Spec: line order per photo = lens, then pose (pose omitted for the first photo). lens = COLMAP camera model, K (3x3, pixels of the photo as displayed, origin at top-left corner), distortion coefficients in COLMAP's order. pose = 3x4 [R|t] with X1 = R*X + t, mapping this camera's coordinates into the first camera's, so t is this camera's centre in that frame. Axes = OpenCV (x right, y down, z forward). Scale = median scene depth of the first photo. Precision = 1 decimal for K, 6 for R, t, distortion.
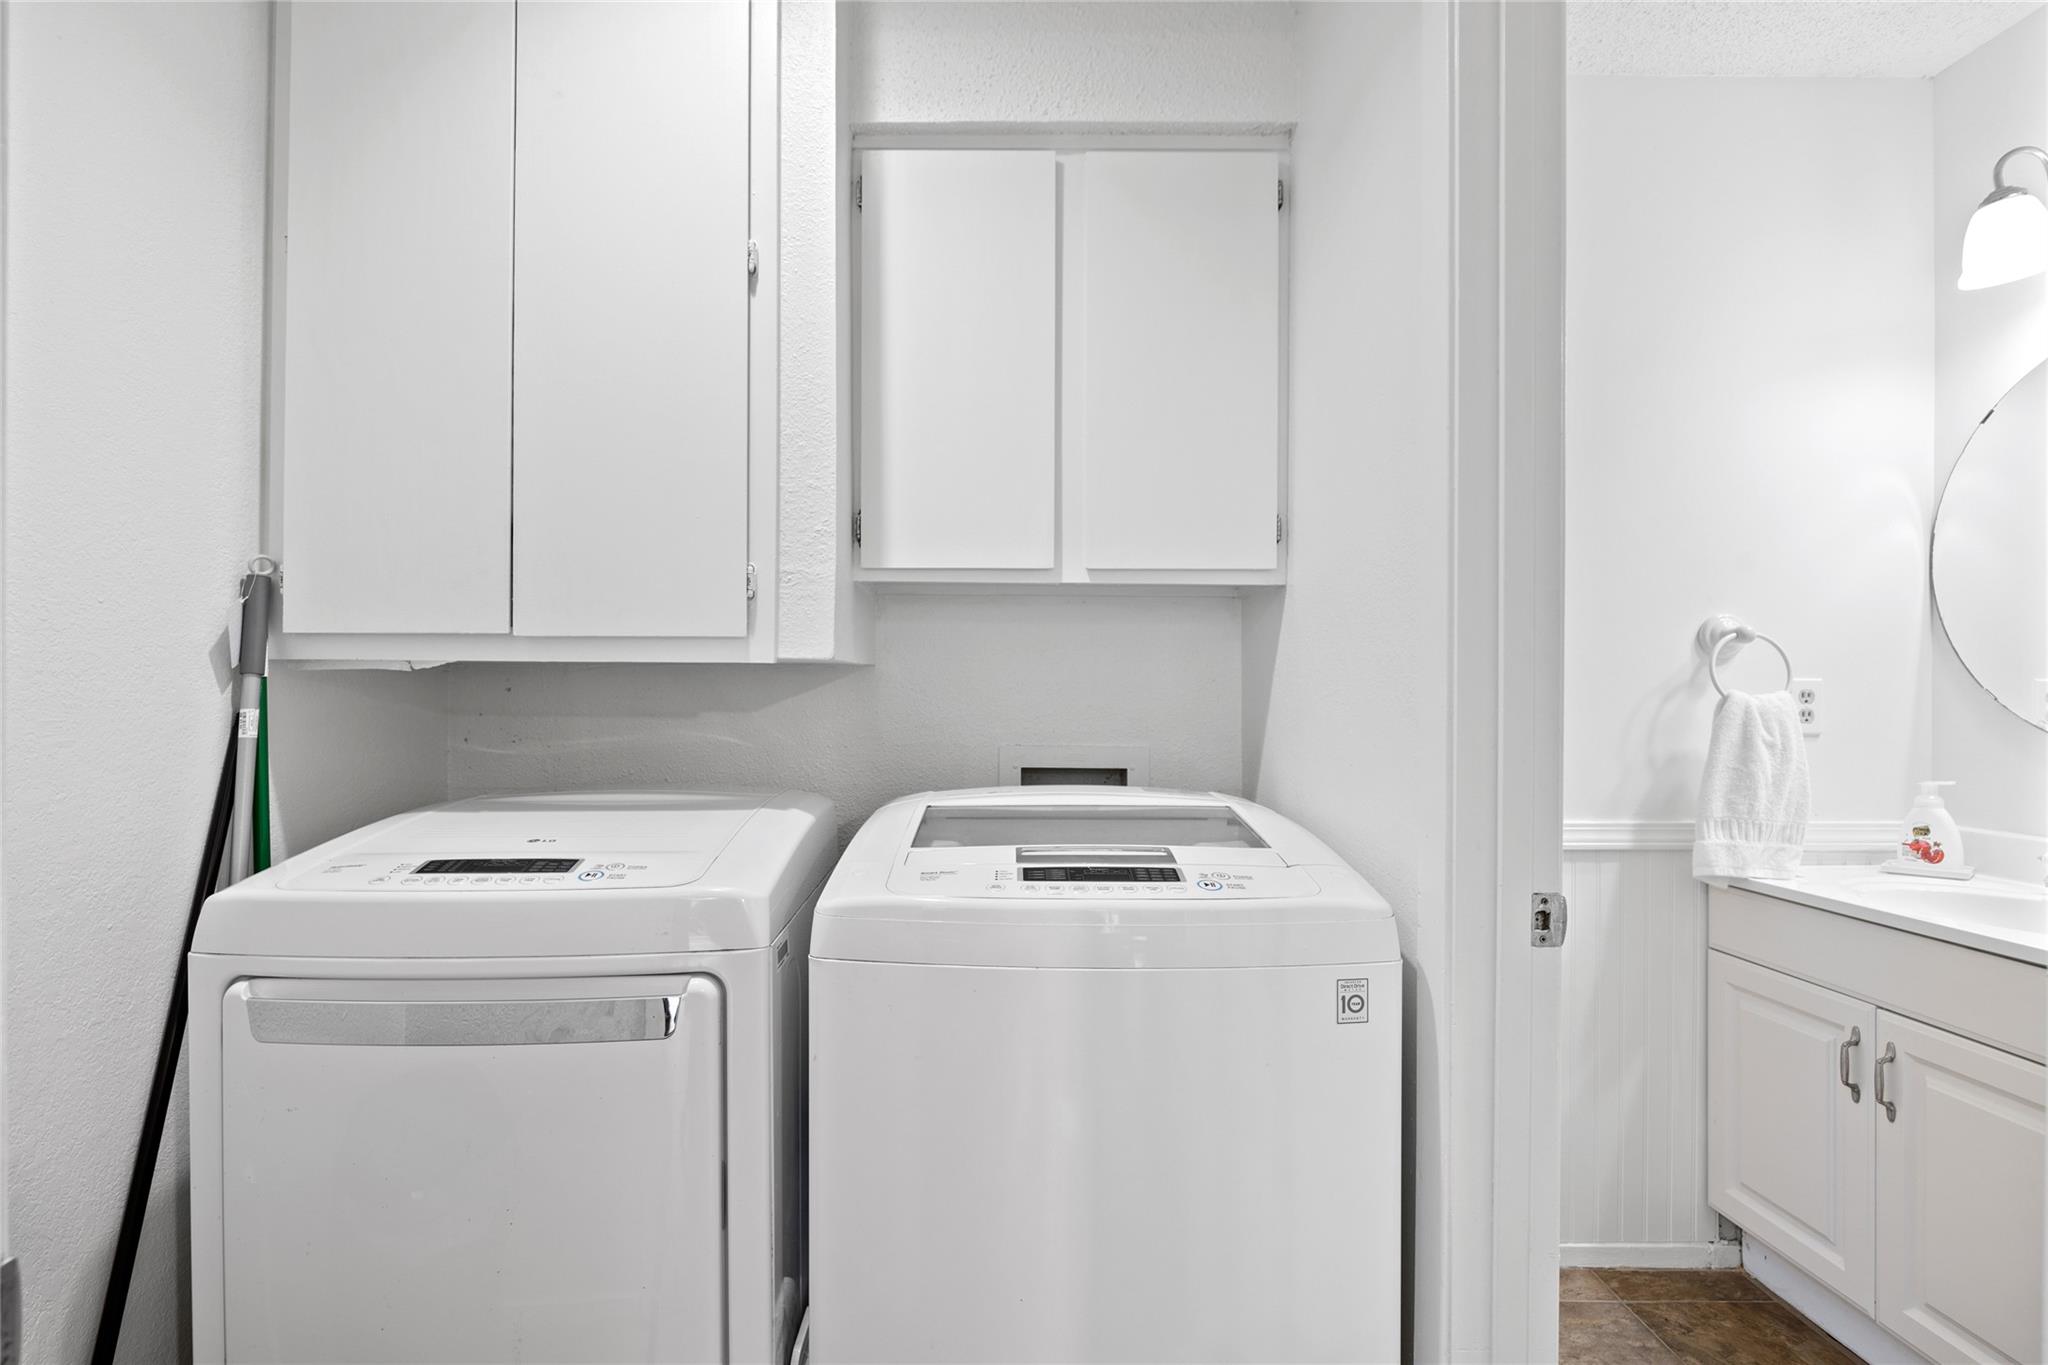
lens RADIAL K [[963.1, 0, 1014.1], [0, 963.1, 694.8], [0, 0, 1]] dist [-0.008359, -0.000039]
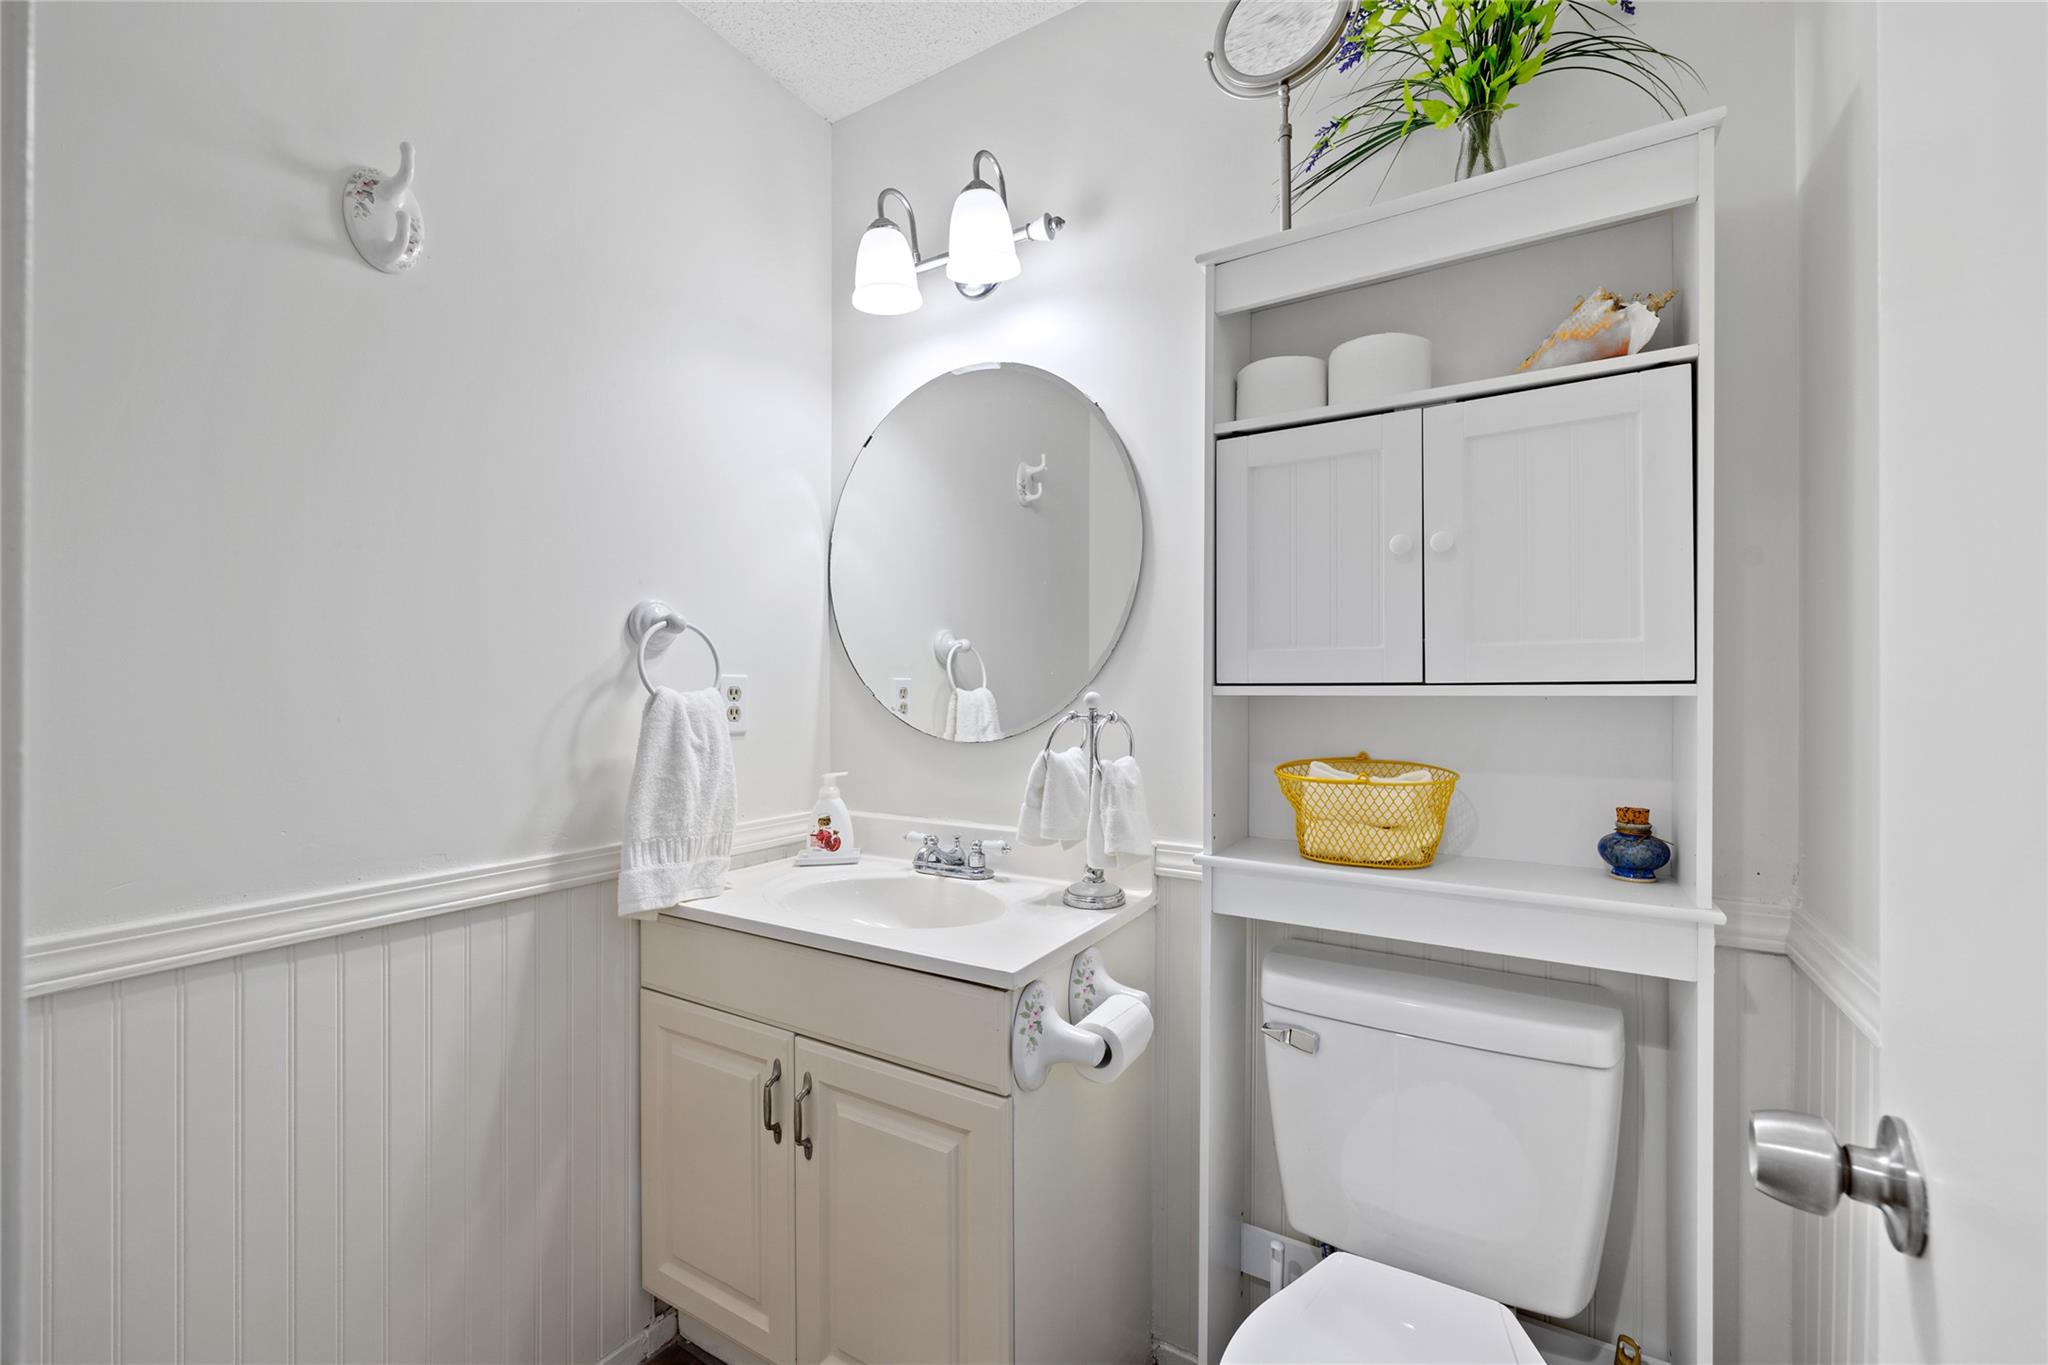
lens RADIAL K [[840.5, 0, 1009.4], [0, 840.5, 680.6], [0, 0, 1]] dist [0.000916, 0.000277]
pose [[0.543052, 0.006463, 0.839674, 0.290476], [0.005038, 0.999927, -0.010954, -0.000653], [-0.839684, 0.010179, 0.542980, 0.334493]]
